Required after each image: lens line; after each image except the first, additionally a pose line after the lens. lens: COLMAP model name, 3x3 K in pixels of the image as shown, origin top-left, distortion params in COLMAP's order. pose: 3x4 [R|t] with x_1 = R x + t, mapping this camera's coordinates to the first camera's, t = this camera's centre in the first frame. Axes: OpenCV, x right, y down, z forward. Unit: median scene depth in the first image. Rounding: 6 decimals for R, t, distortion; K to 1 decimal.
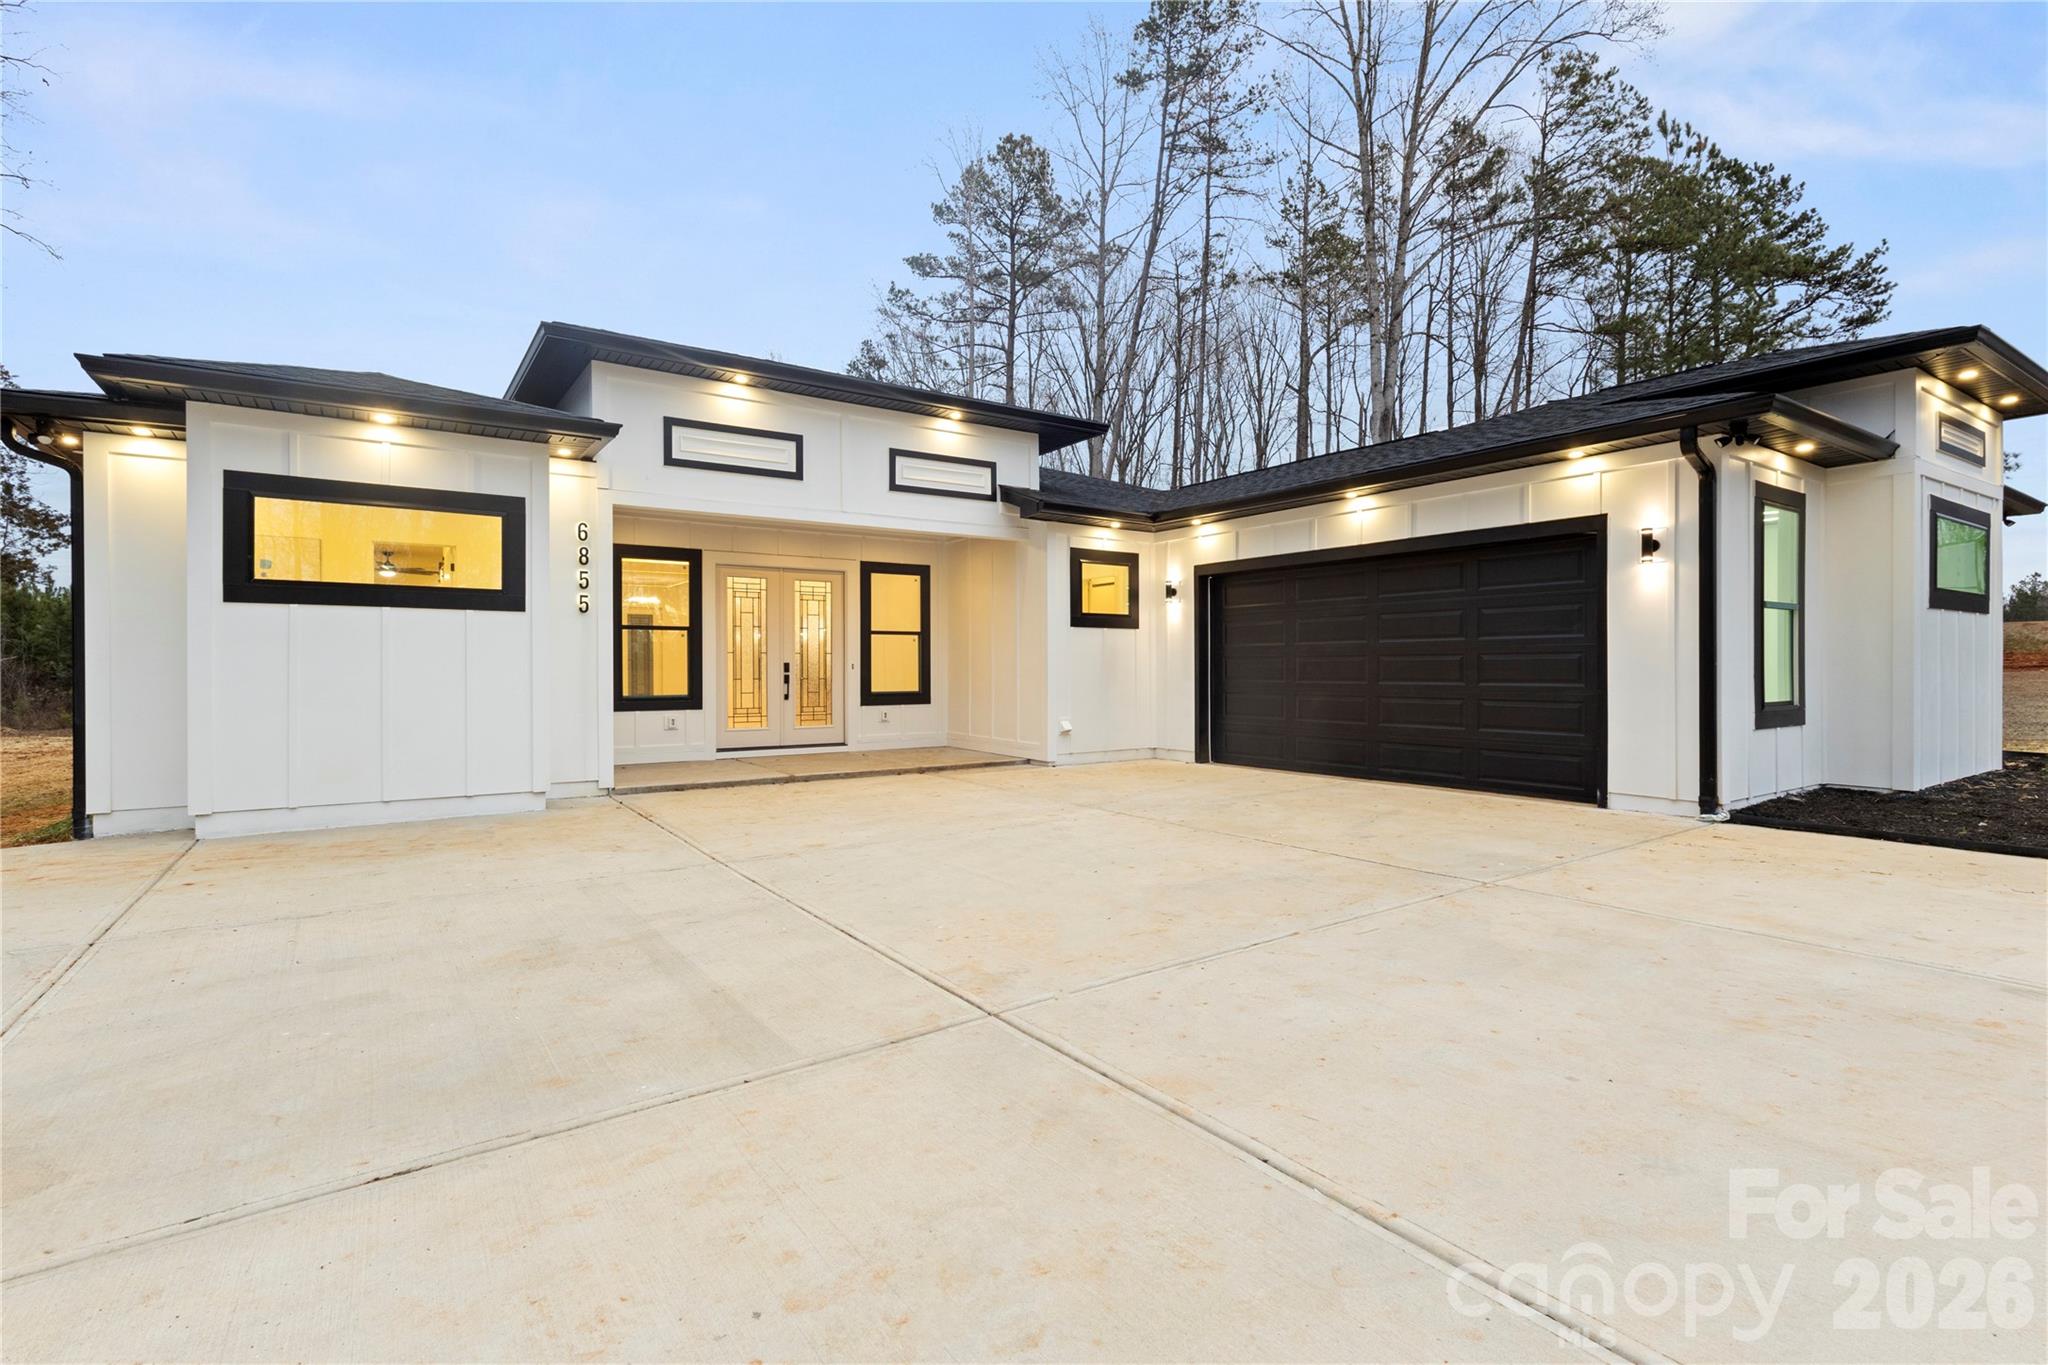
lens RADIAL K [[951.9, 0, 1020.5], [0, 951.9, 674.6], [0, 0, 1]] dist [0.014334, -0.005086]
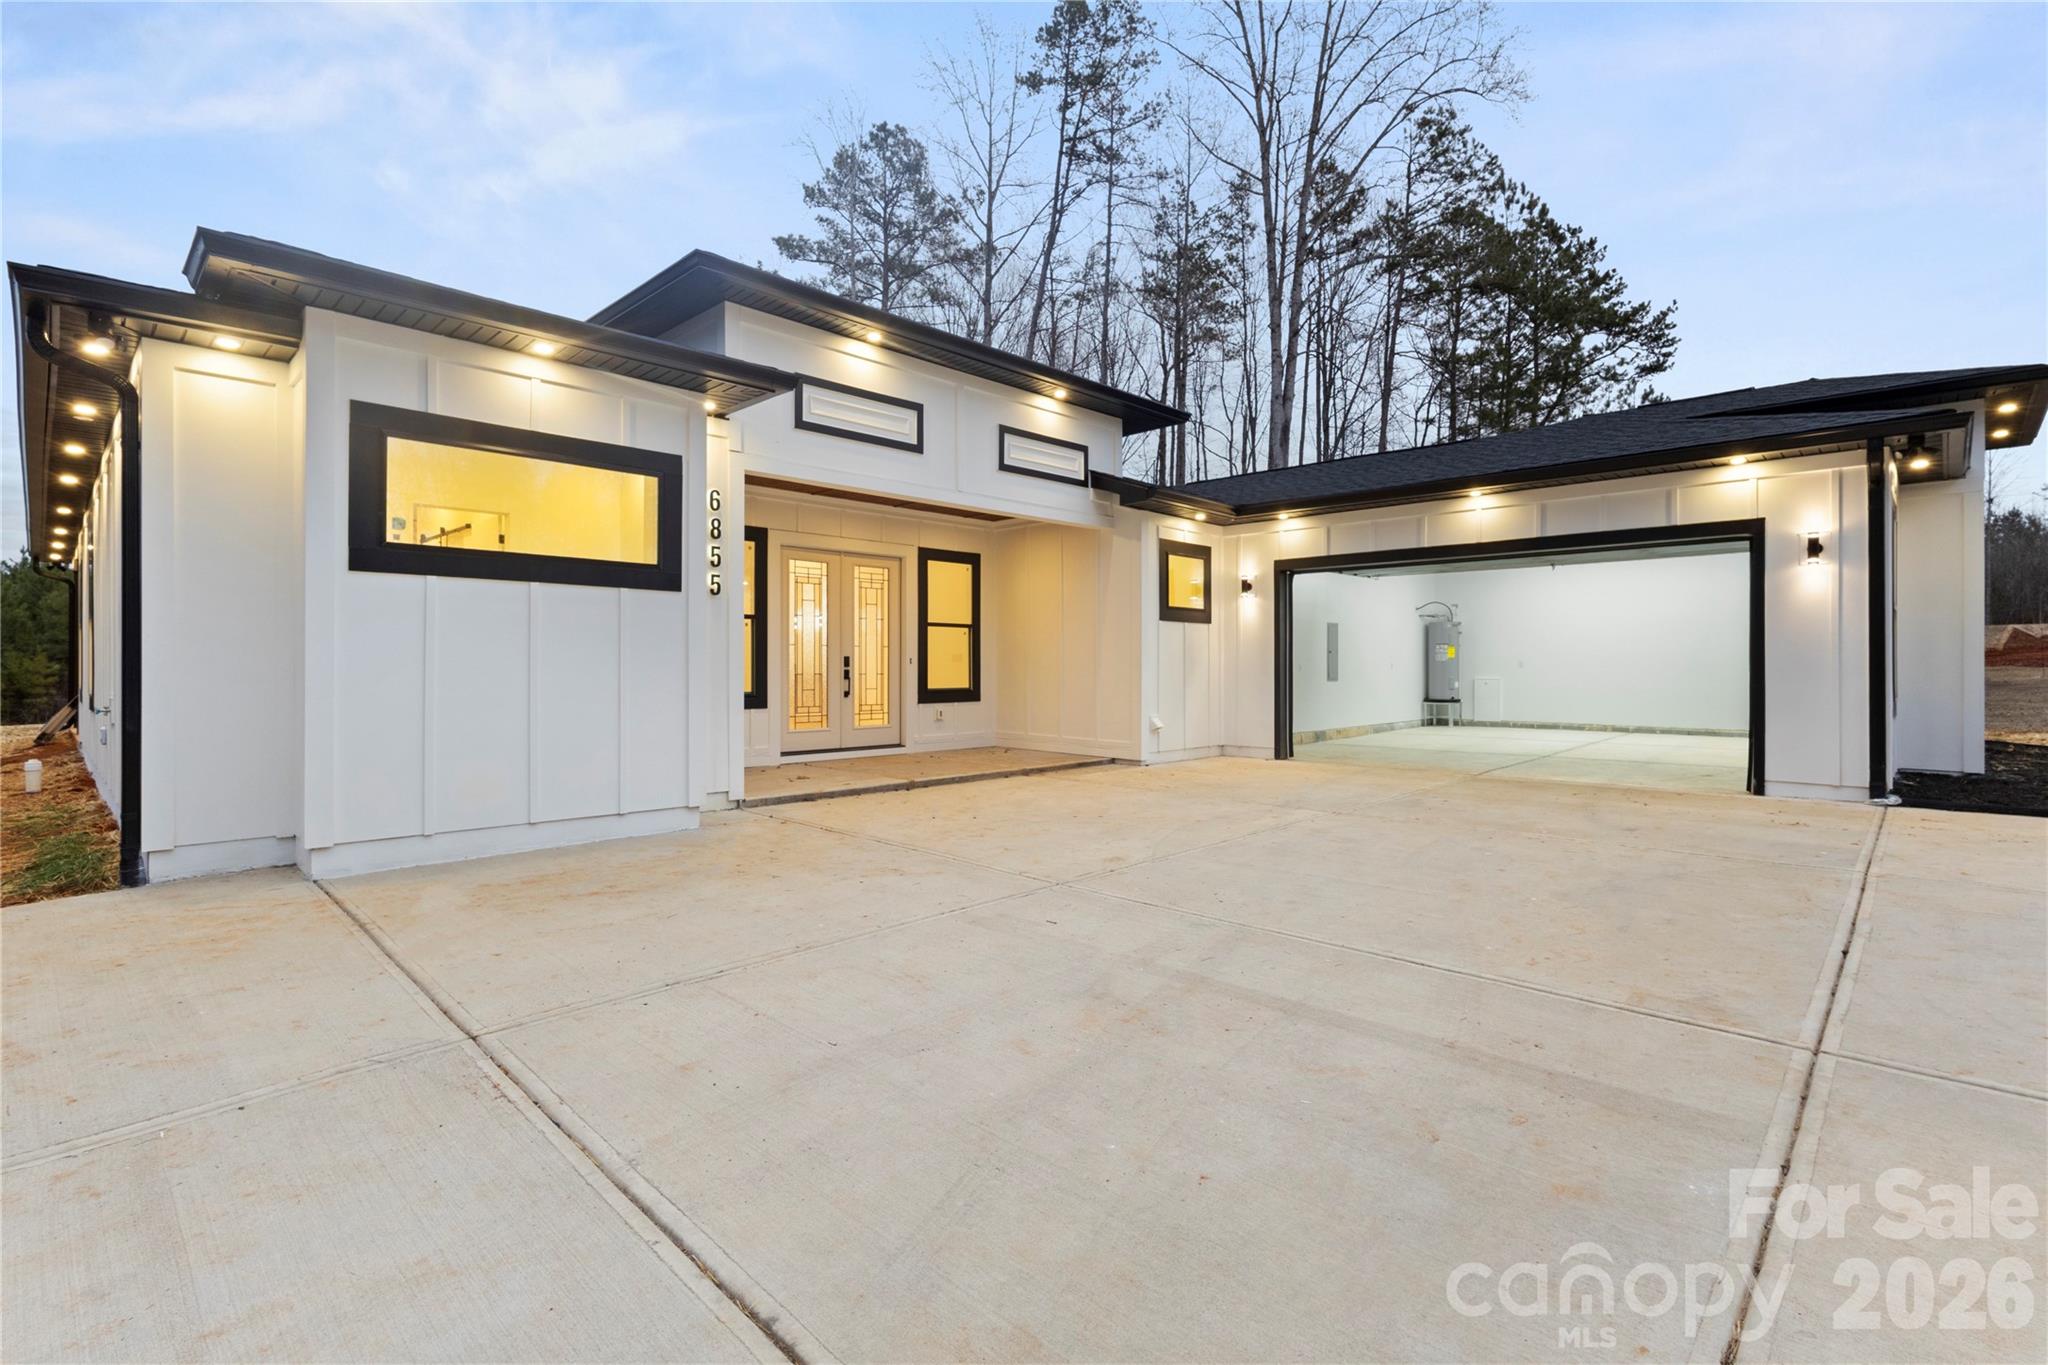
lens RADIAL K [[945.4, 0, 1023.6], [0, 945.4, 670.1], [0, 0, 1]] dist [0.001912, -0.000620]
pose [[0.979914, 0.001893, 0.199410, -0.247071], [-0.001134, 0.999992, -0.003919, 0.003629], [-0.199416, 0.003614, 0.979908, 0.080747]]
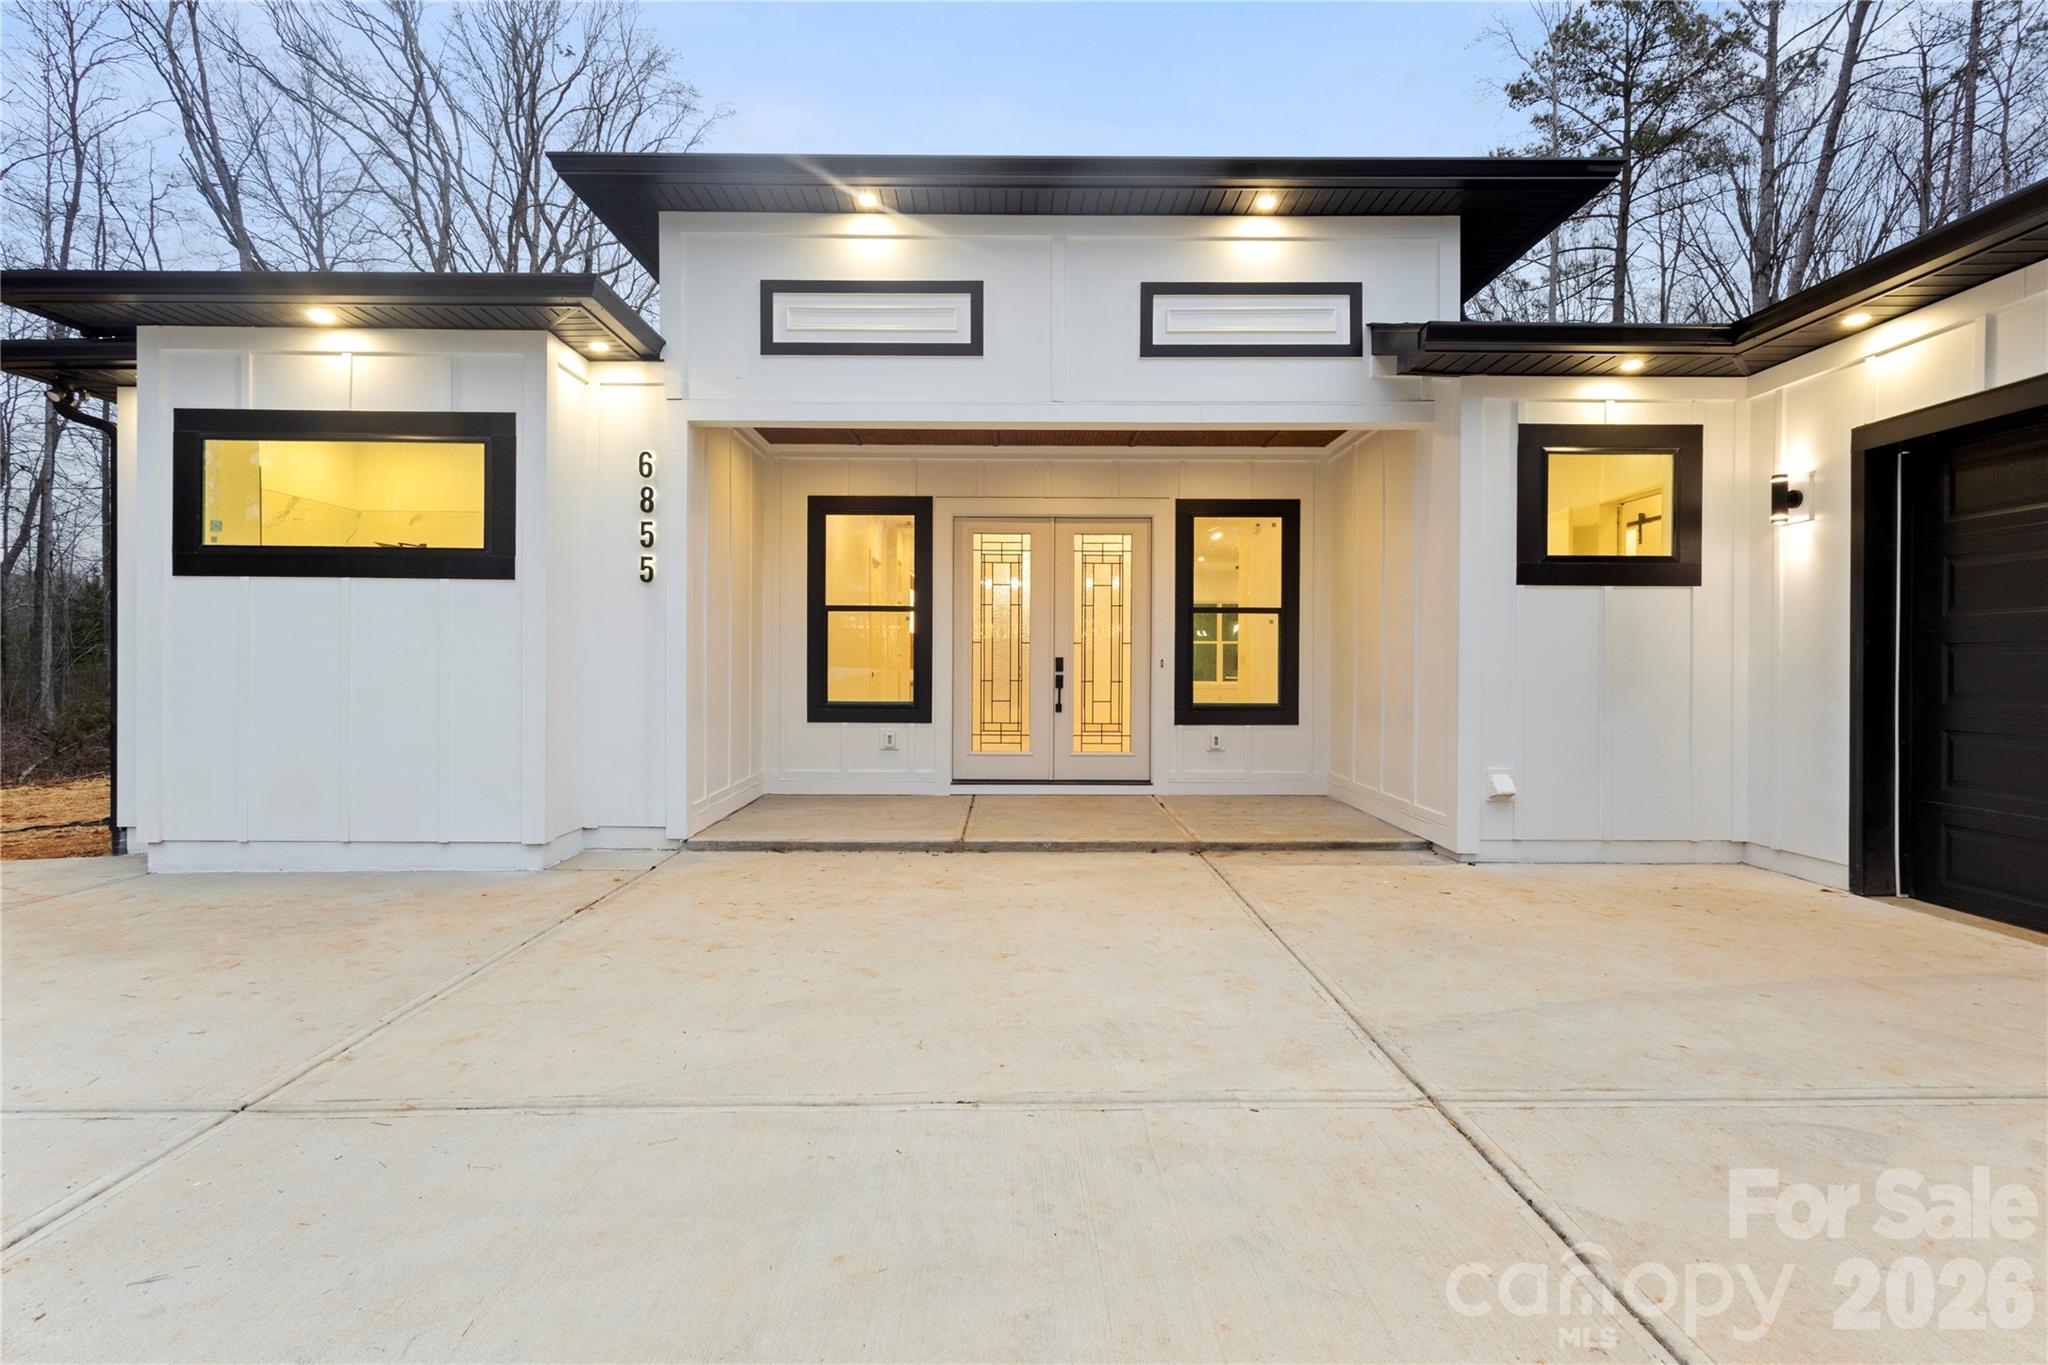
lens RADIAL K [[966.9, 0, 1021.4], [0, 966.9, 673.1], [0, 0, 1]] dist [0.010370, -0.000995]
pose [[0.829979, 0.009476, -0.557714, 0.108467], [-0.010192, 0.999946, 0.001822, -0.002226], [0.557701, 0.004172, 0.830031, 0.396280]]
